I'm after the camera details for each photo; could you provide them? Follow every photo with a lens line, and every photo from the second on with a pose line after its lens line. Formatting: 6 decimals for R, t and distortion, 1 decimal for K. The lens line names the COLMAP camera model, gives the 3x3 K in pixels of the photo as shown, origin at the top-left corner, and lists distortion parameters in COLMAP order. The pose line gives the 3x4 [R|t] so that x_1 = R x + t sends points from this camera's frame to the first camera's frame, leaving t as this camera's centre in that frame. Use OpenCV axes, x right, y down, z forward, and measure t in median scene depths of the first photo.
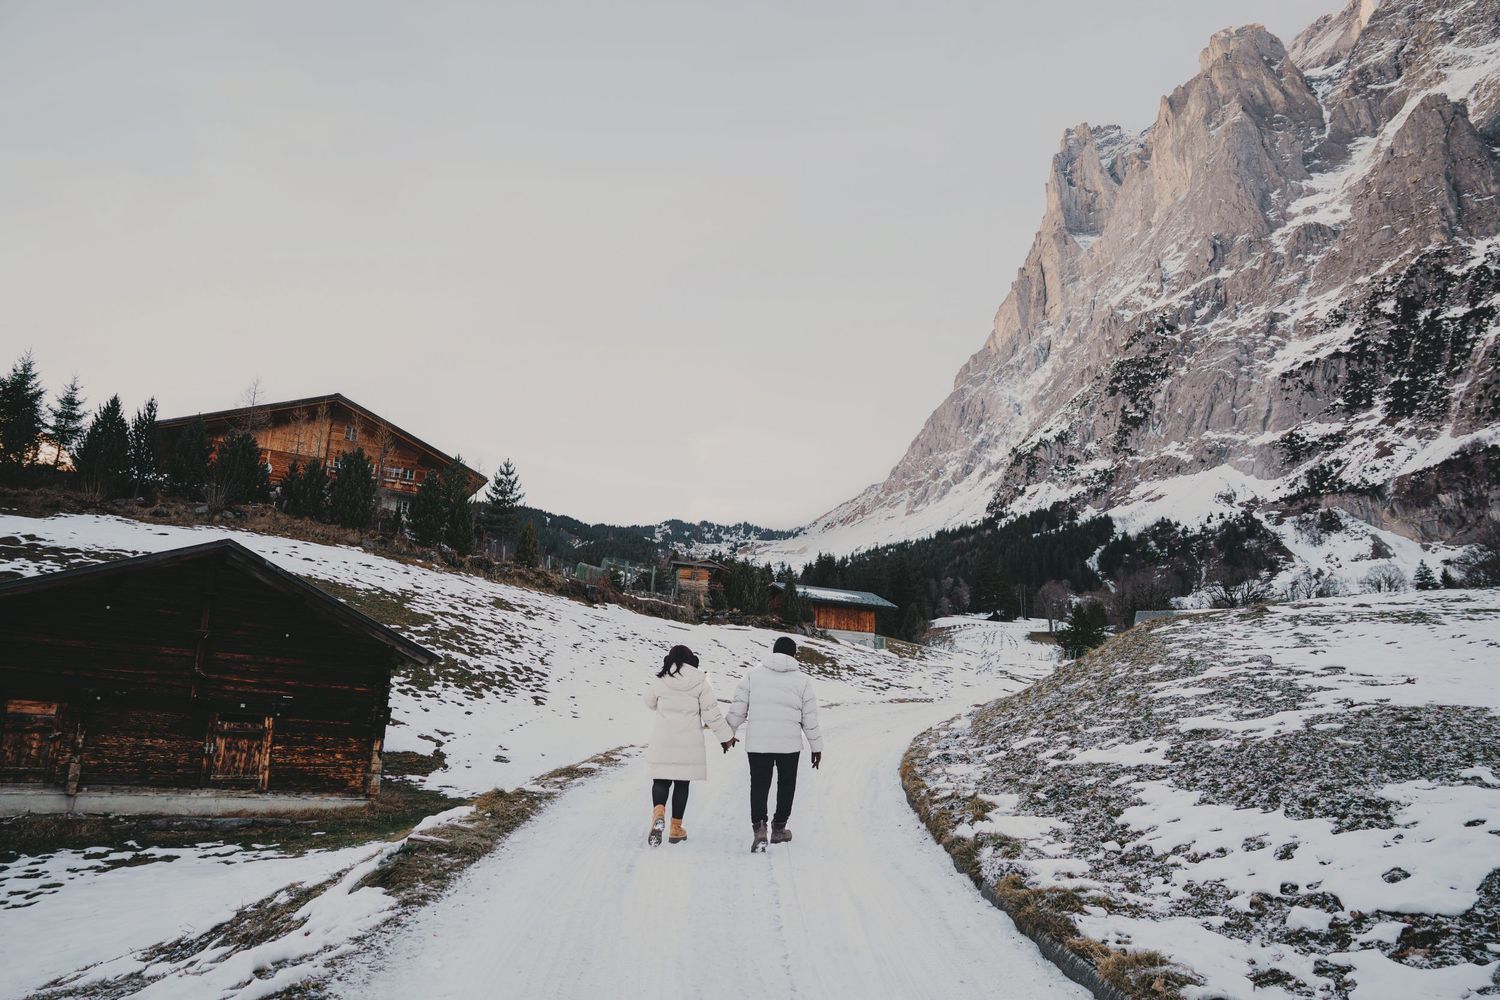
lens RADIAL K [[1028.9, 0, 746.4], [0, 1028.9, 503.4], [0, 0, 1]] dist [-0.101085, 0.083428]
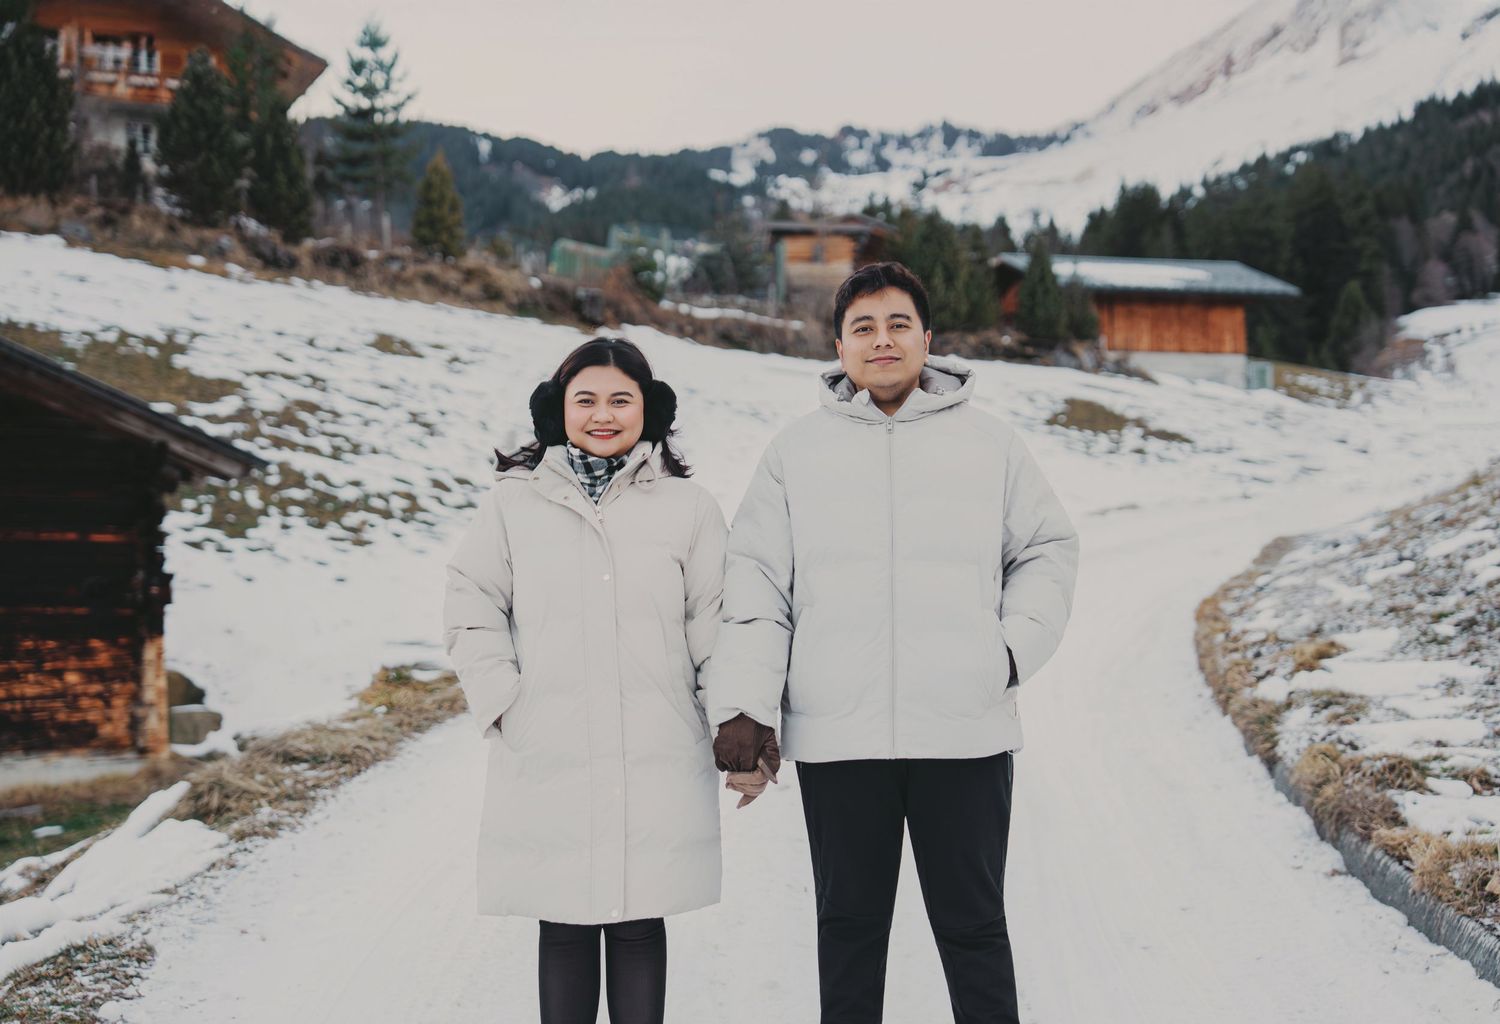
lens RADIAL K [[2373.2, 0, 755.9], [0, 2373.2, 513.6], [0, 0, 1]] dist [0.240965, -0.117524]
pose [[0.994216, -0.059104, -0.089672, 0.009000], [0.074128, 0.981819, 0.174744, -0.000532], [0.077714, -0.180381, 0.980522, -0.030129]]
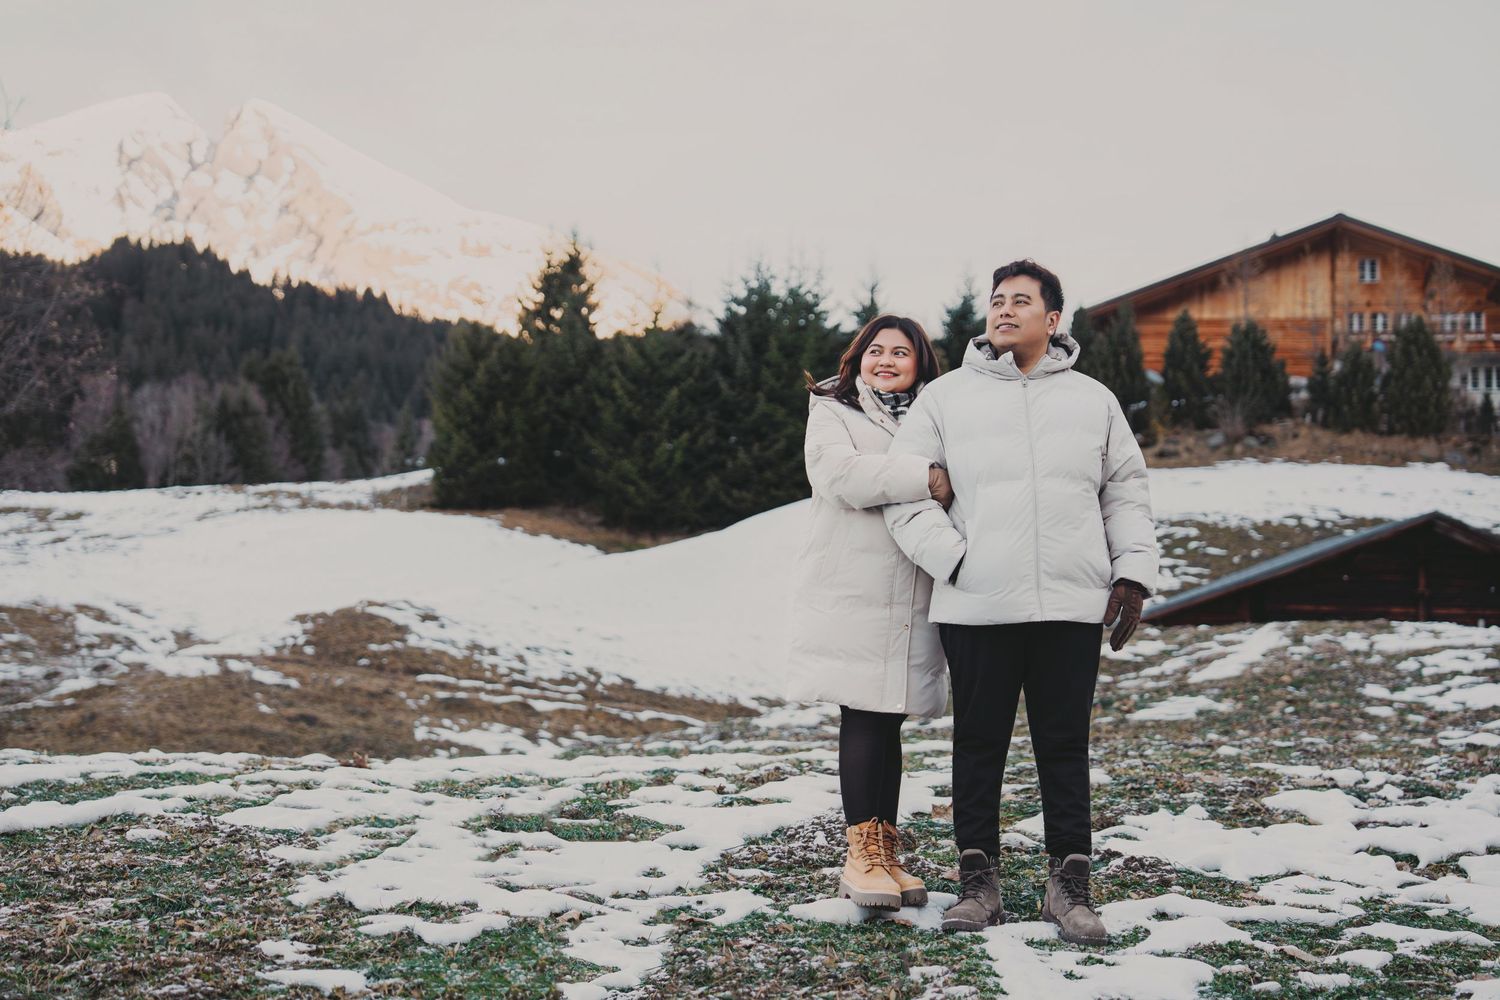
lens RADIAL K [[2478.8, 0, 750.3], [0, 2478.8, 502.8], [0, 0, 1]] dist [0.318598, -0.004702]
pose [[0.839660, -0.099175, -0.533980, 0.124314], [0.149195, 0.987481, 0.051200, -0.080623], [0.522218, -0.122658, 0.843945, -0.626471]]
